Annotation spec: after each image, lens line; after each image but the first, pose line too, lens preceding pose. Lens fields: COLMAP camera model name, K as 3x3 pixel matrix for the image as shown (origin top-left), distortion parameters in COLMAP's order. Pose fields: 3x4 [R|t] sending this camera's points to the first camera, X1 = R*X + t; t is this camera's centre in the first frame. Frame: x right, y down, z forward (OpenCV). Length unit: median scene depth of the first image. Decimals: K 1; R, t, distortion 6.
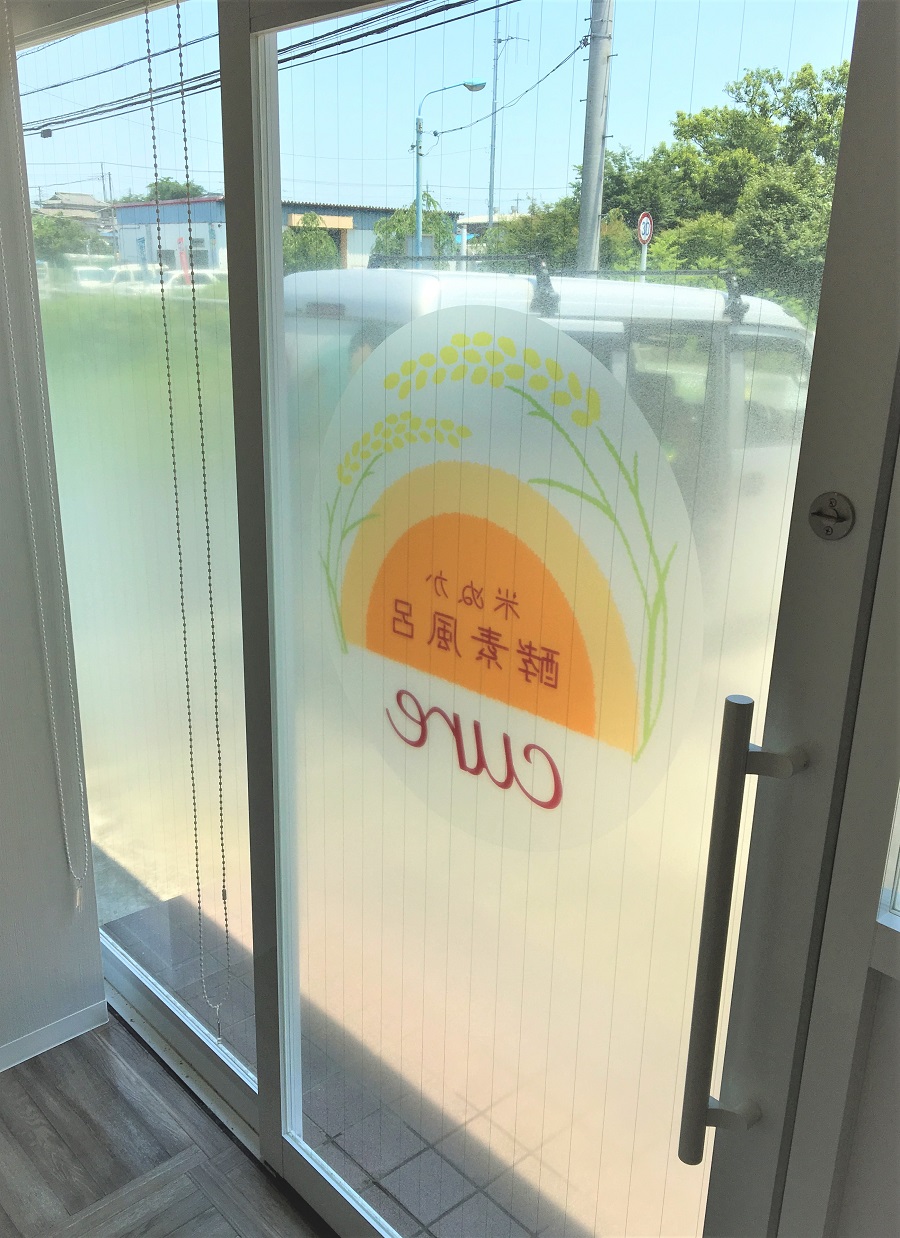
lens RADIAL K [[1107.0, 0, 446.5], [0, 1107.0, 657.4], [0, 0, 1]] dist [0.005514, -0.000017]
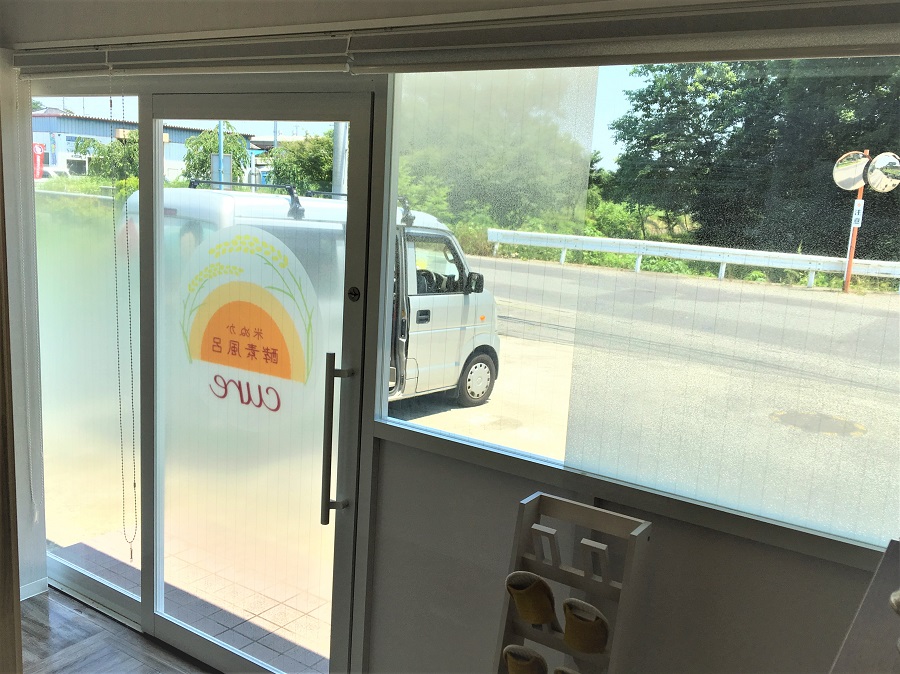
lens RADIAL K [[824.4, 0, 449.3], [0, 824.4, 349.0], [0, 0, 1]] dist [0.130061, -0.263760]
pose [[0.970977, -0.009171, 0.238997, 0.020964], [0.041349, 0.990655, -0.129974, 0.239680], [-0.235572, 0.136084, 0.962282, -0.922296]]
